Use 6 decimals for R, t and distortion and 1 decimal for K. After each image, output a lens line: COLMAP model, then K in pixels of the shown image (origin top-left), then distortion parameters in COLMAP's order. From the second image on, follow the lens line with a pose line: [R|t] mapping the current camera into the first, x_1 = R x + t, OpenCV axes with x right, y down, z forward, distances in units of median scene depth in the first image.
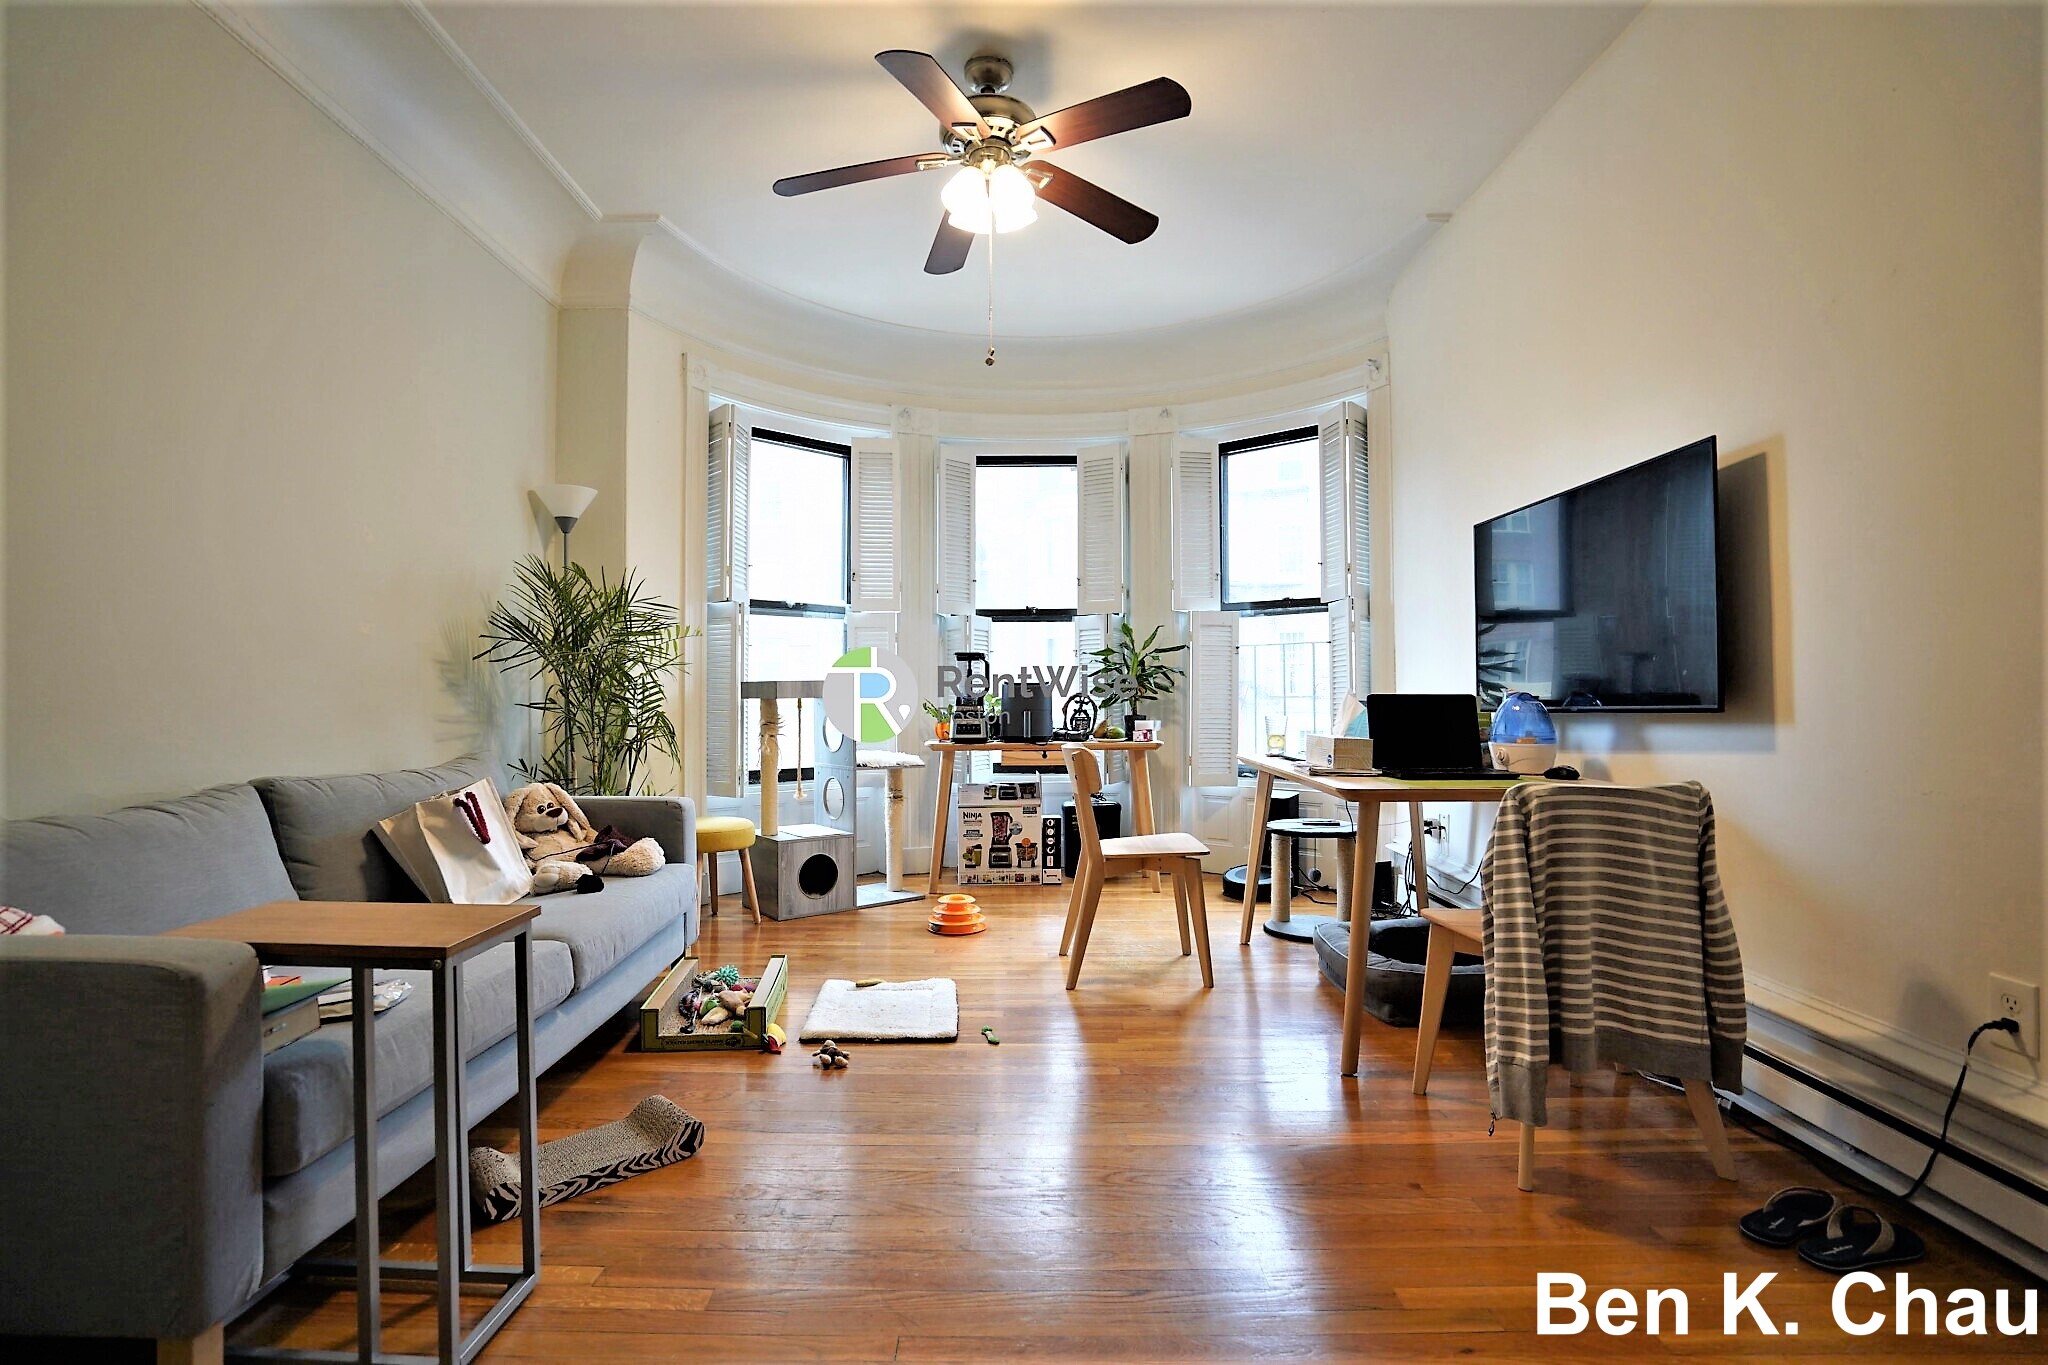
lens RADIAL K [[974.0, 0, 1020.8], [0, 974.0, 688.1], [0, 0, 1]] dist [-0.065614, 0.024246]
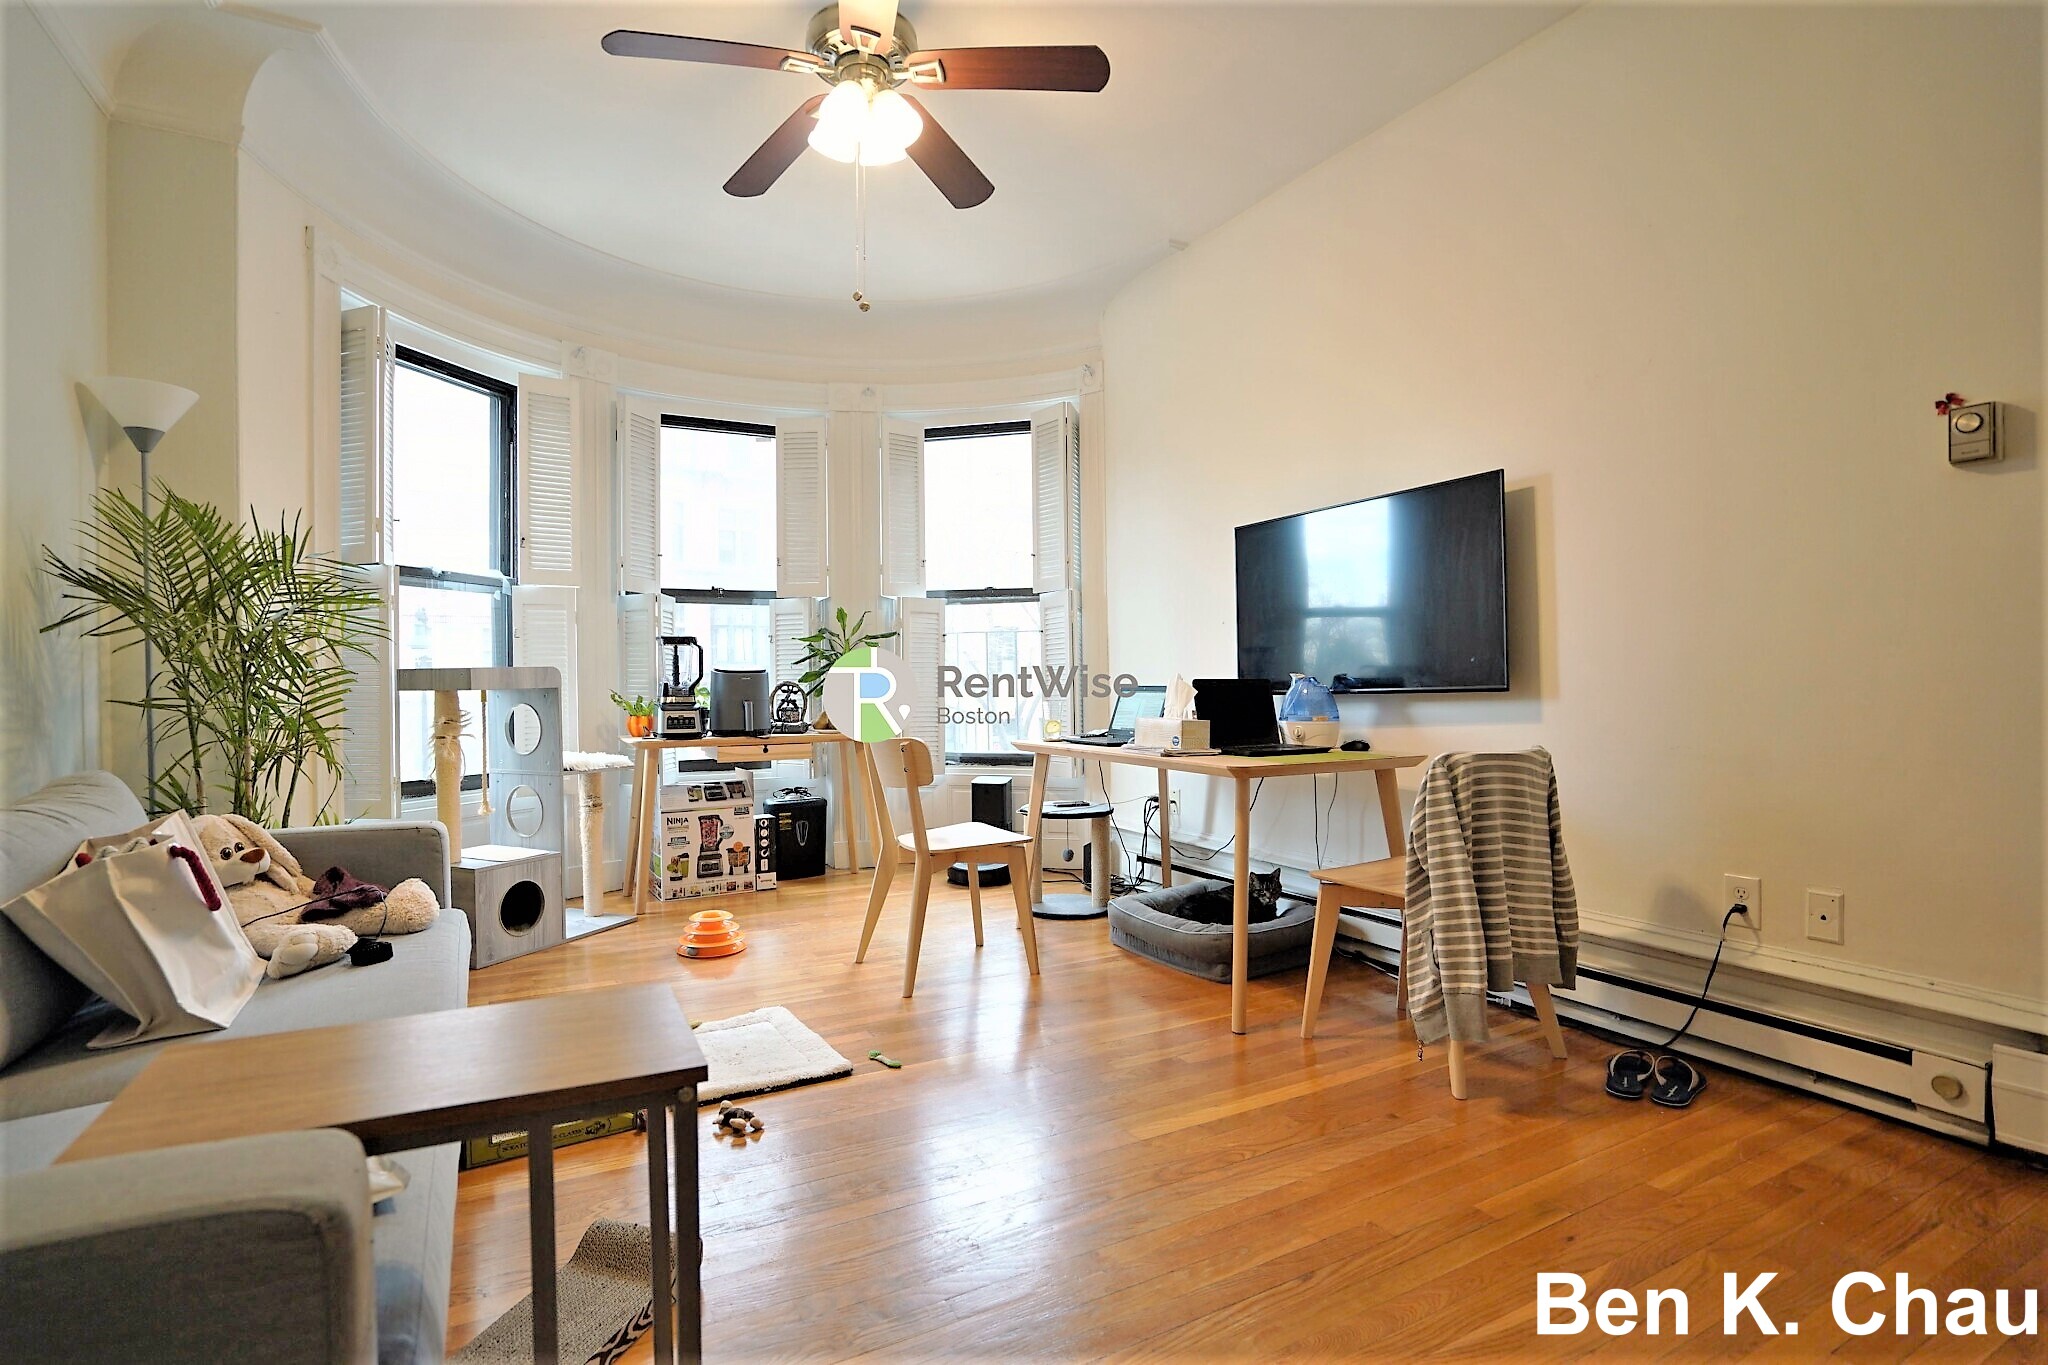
lens RADIAL K [[969.9, 0, 1026.0], [0, 969.9, 691.7], [0, 0, 1]] dist [-0.071222, 0.034206]
pose [[0.881204, -0.010872, 0.472612, -0.197164], [0.004600, 0.999885, 0.014424, 0.002729], [-0.472714, -0.010536, 0.881153, 0.091028]]
